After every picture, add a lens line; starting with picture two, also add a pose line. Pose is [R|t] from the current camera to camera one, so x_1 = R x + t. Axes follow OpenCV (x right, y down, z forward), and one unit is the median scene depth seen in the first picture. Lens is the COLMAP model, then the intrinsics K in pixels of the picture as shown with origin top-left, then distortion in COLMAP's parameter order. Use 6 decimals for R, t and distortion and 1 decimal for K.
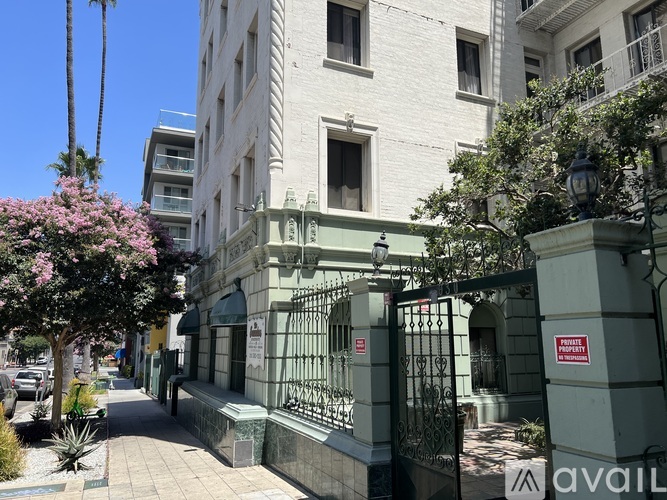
lens RADIAL K [[499.7, 0, 334.3], [0, 499.7, 249.9], [0, 0, 1]] dist [0.003879, 0.000838]
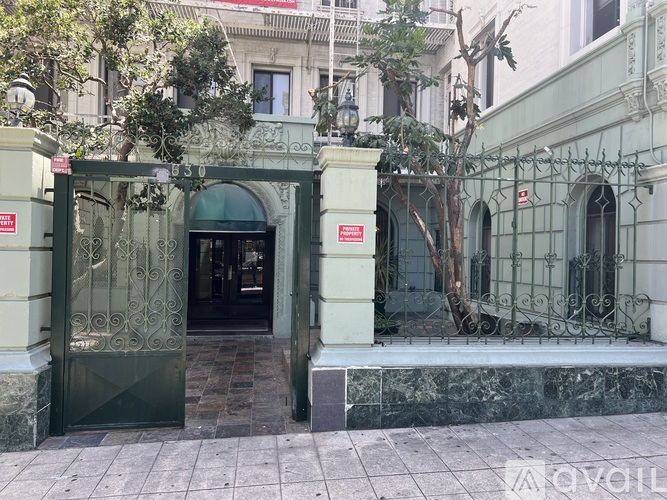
lens RADIAL K [[499.7, 0, 335.3], [0, 499.7, 251.8], [0, 0, 1]] dist [0.003879, 0.000838]
pose [[0.261670, 0.025008, 0.964833, -0.923151], [-0.197119, 0.979978, 0.028060, 0.212589], [-0.944814, -0.197530, 0.261360, 0.630734]]
